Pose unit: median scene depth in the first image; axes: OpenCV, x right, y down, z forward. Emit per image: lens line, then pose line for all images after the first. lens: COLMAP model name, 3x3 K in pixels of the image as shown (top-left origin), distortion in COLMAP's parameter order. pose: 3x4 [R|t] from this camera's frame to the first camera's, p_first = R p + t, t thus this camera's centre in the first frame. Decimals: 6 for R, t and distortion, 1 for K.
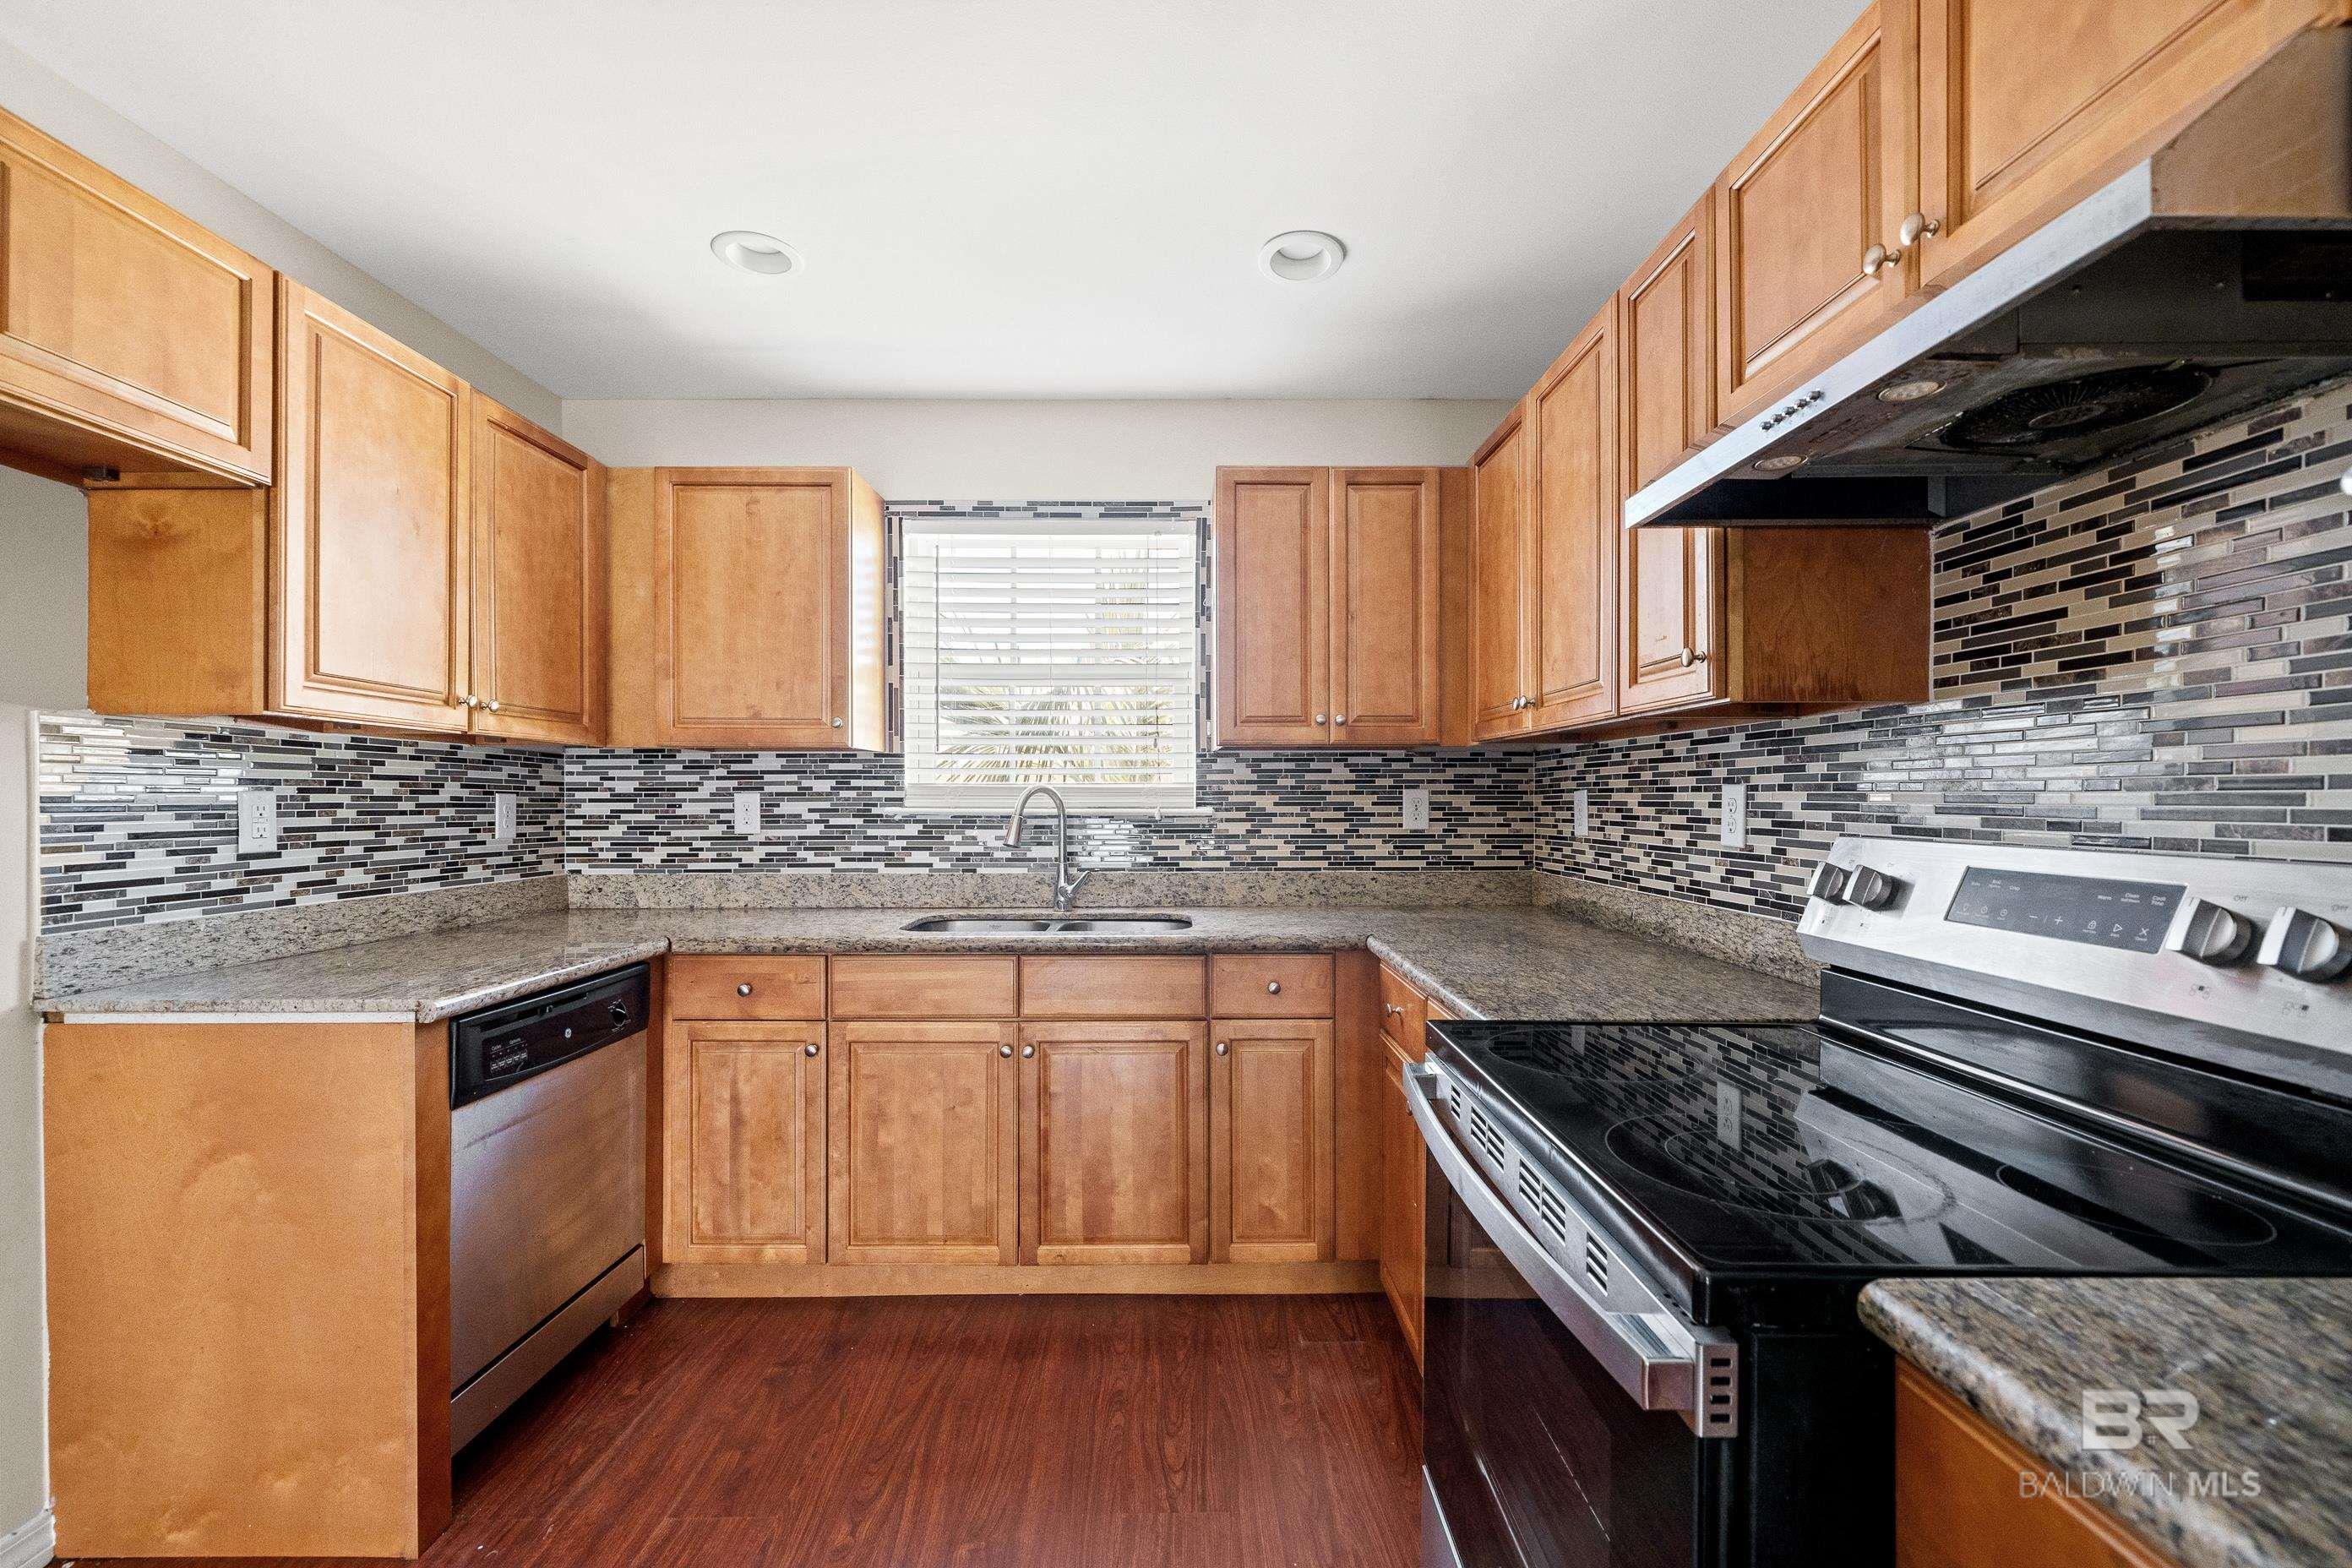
lens RADIAL K [[941.1, 0, 1192.4], [0, 941.1, 796.3], [0, 0, 1]] dist [-0.001841, 0.000203]
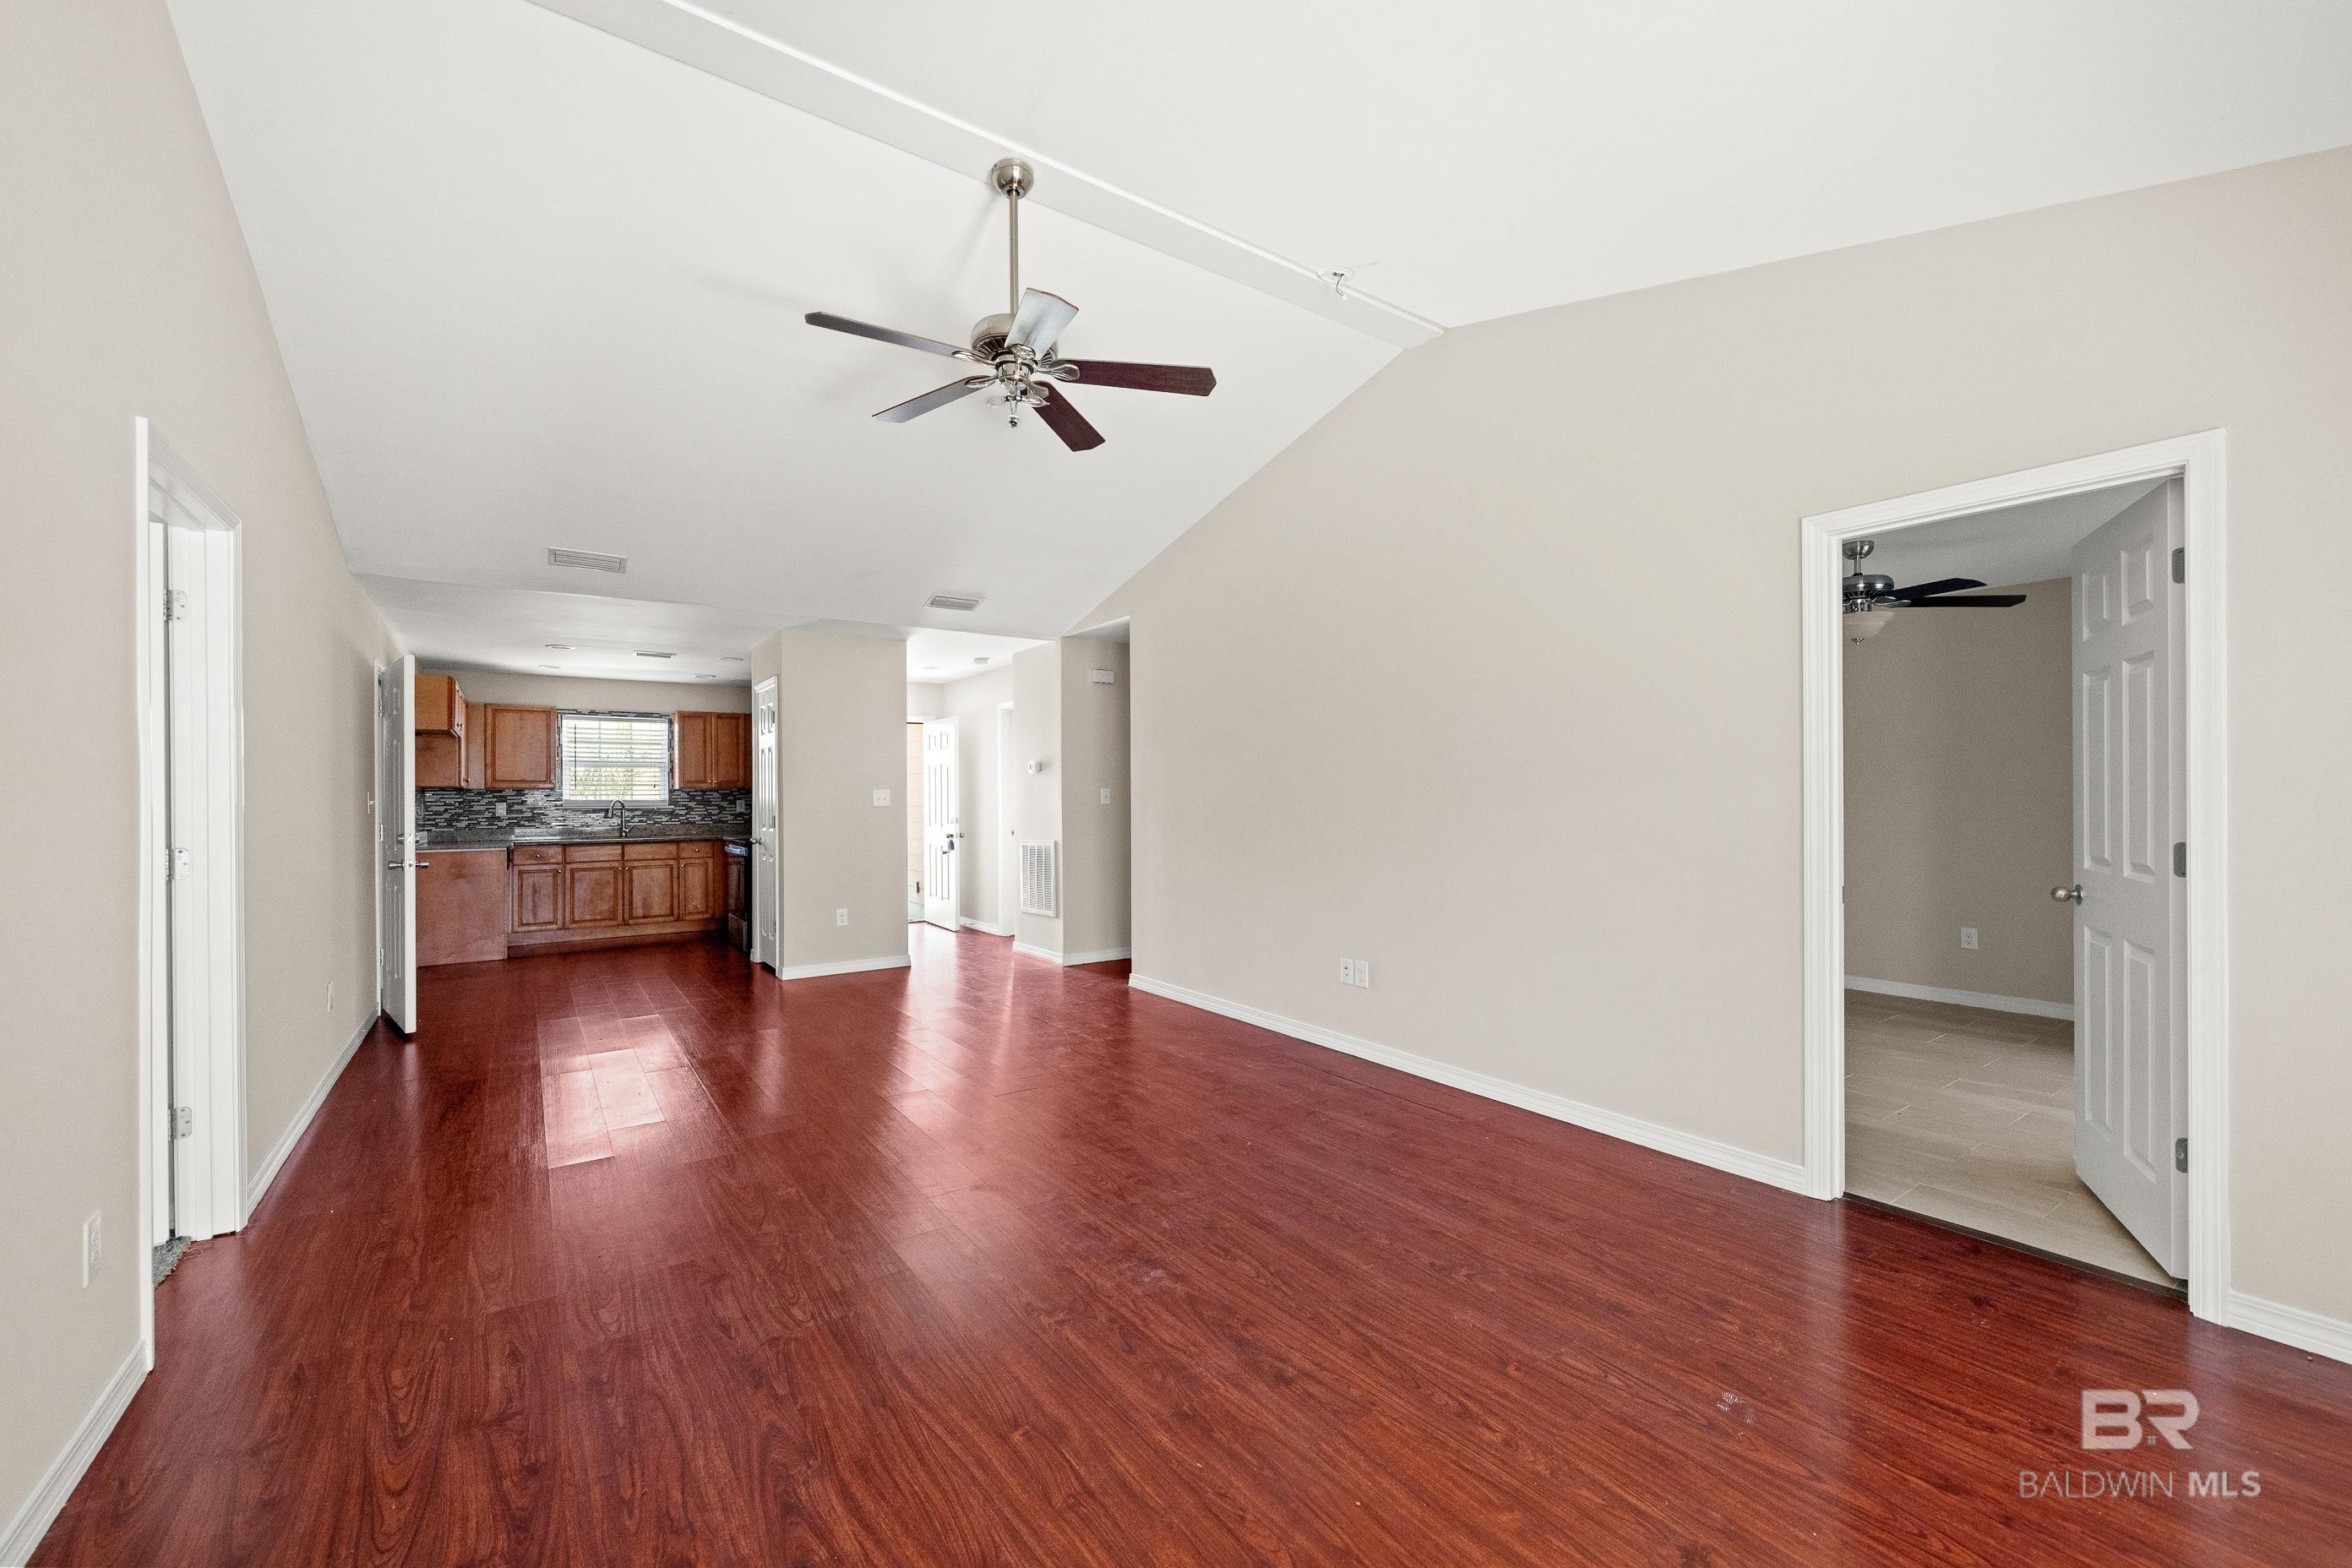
lens RADIAL K [[941.1, 0, 1161.2], [0, 941.1, 792.6], [0, 0, 1]] dist [-0.001841, 0.000203]
pose [[0.835363, -0.001625, 0.549697, -0.456185], [0.006993, 0.999946, -0.007671, 0.002945], [-0.549655, 0.010251, 0.835329, -3.370346]]
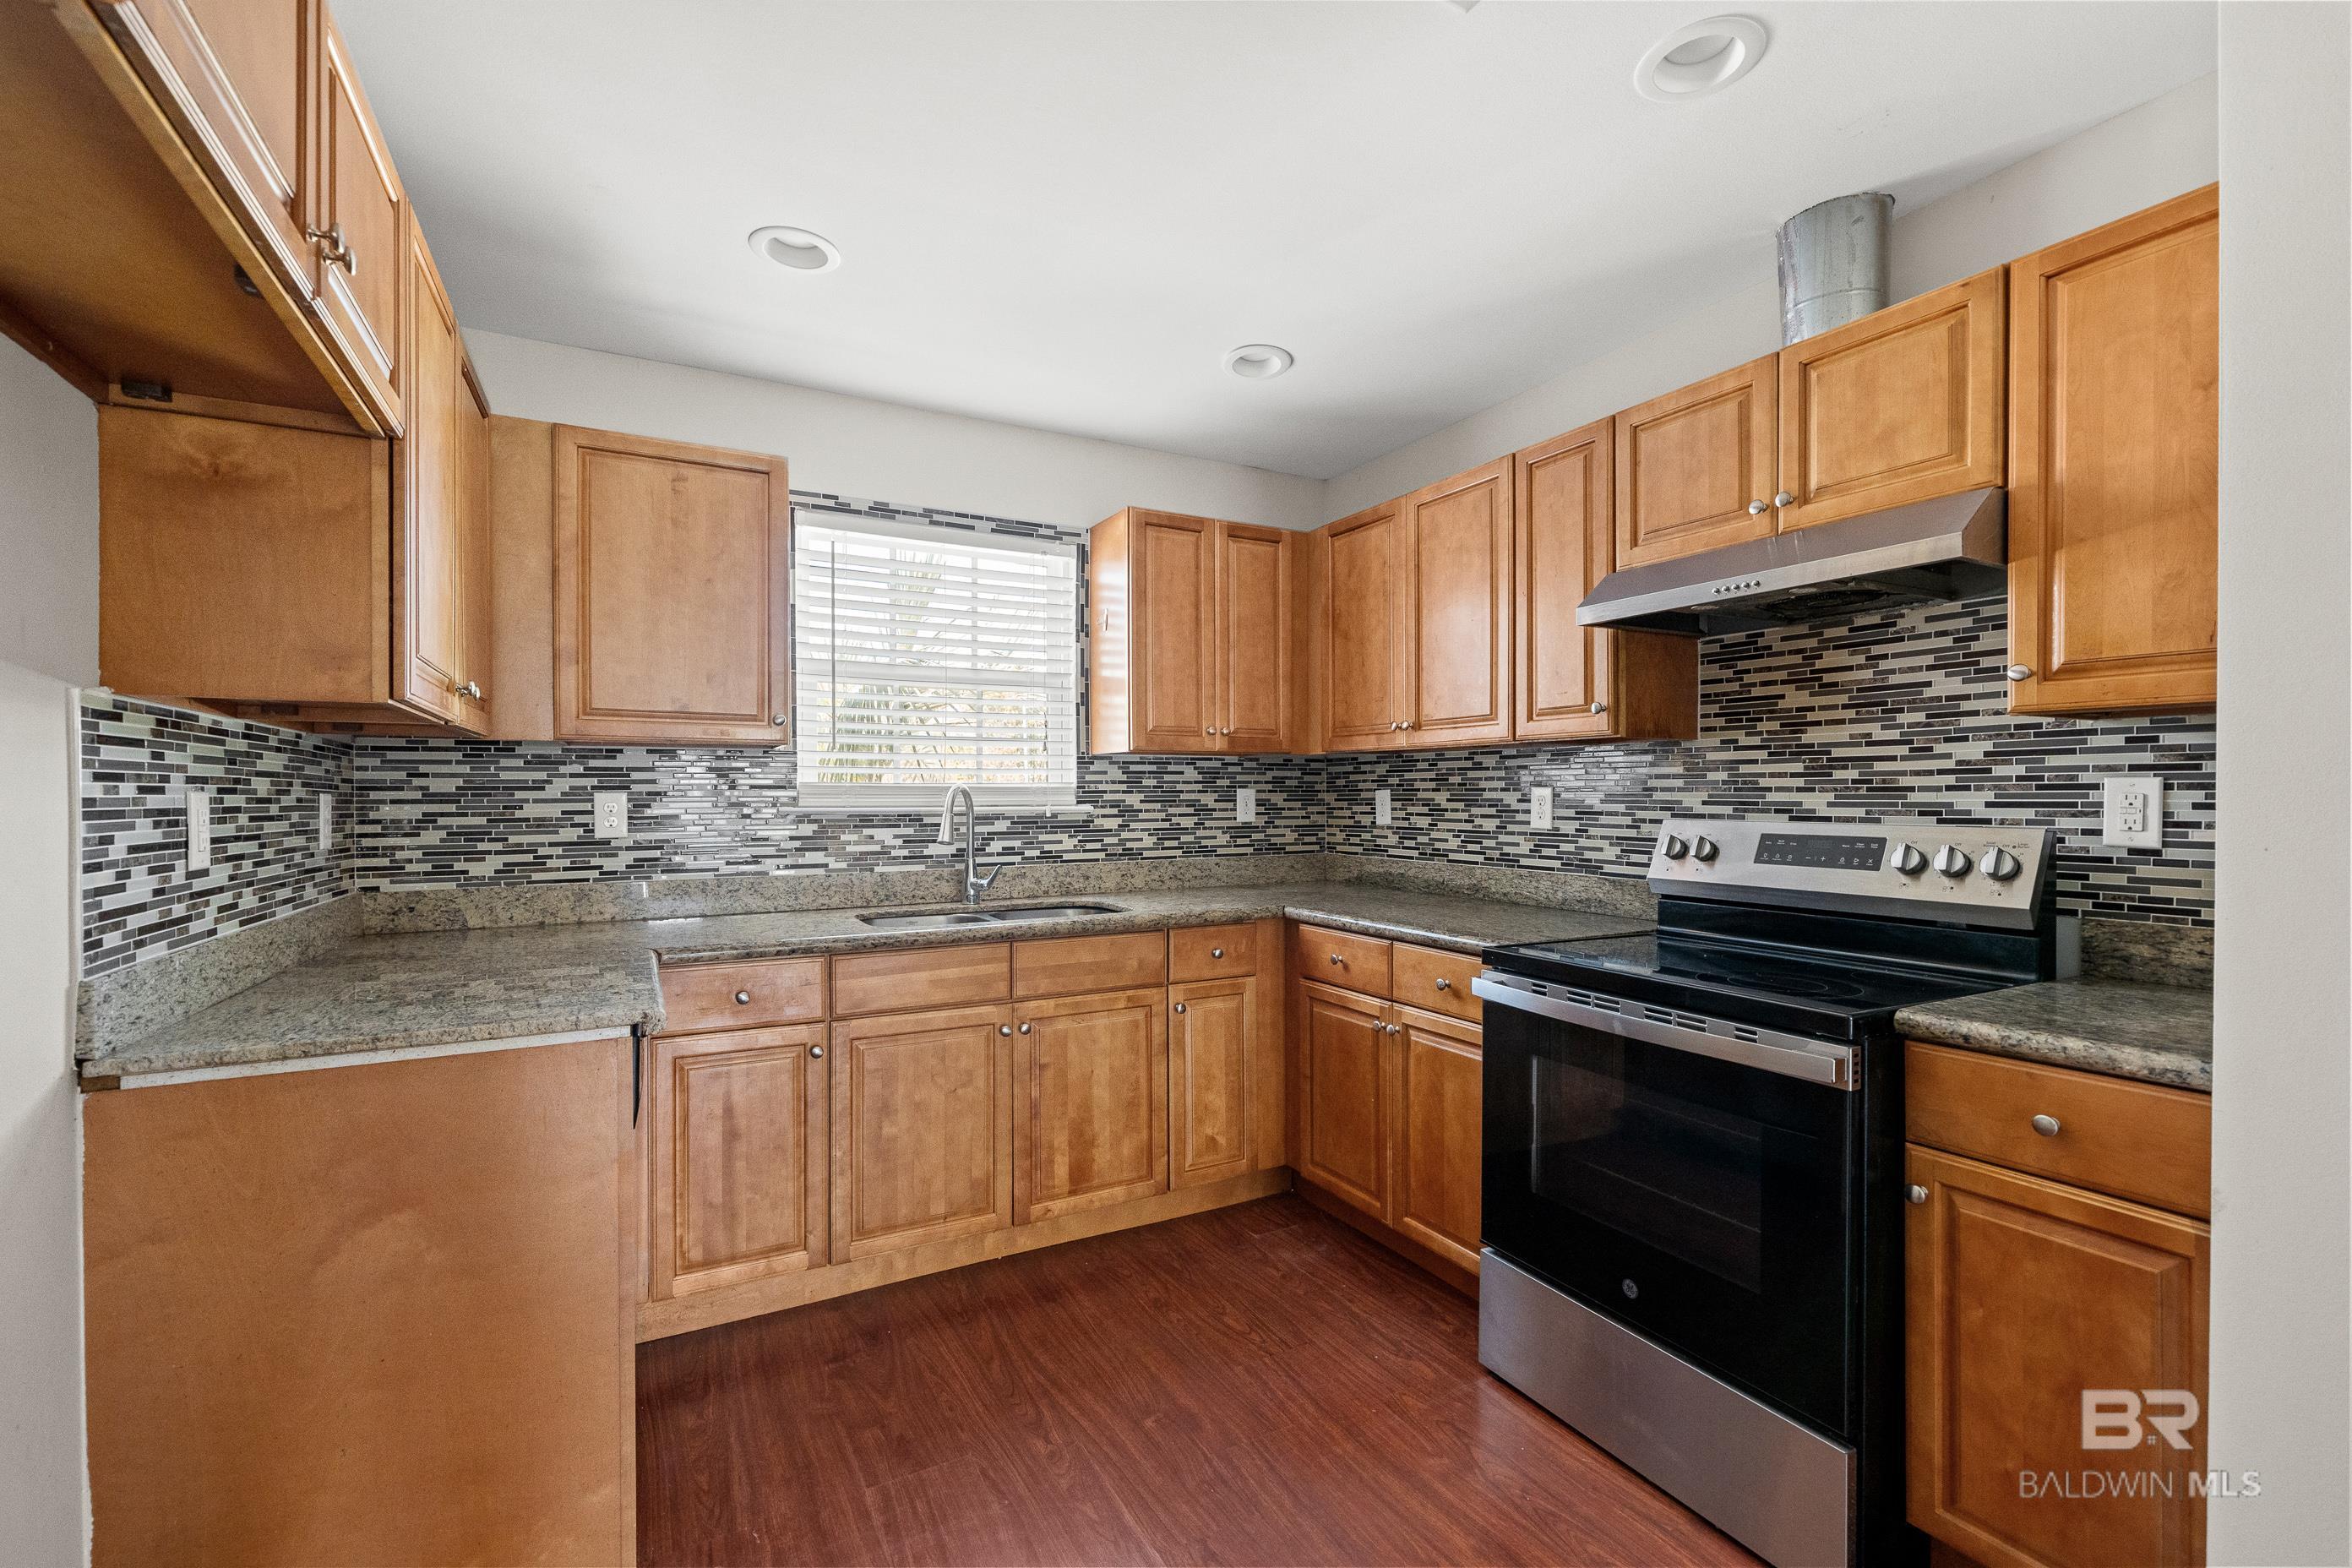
lens RADIAL K [[975.3, 0, 1158.6], [0, 975.3, 791.2], [0, 0, 1]] dist [-0.002599, 0.000481]
pose [[0.890245, -0.000213, 0.455483, -0.543771], [0.000981, 0.999998, -0.001451, -0.003276], [-0.455482, 0.001738, 0.890244, -0.079798]]
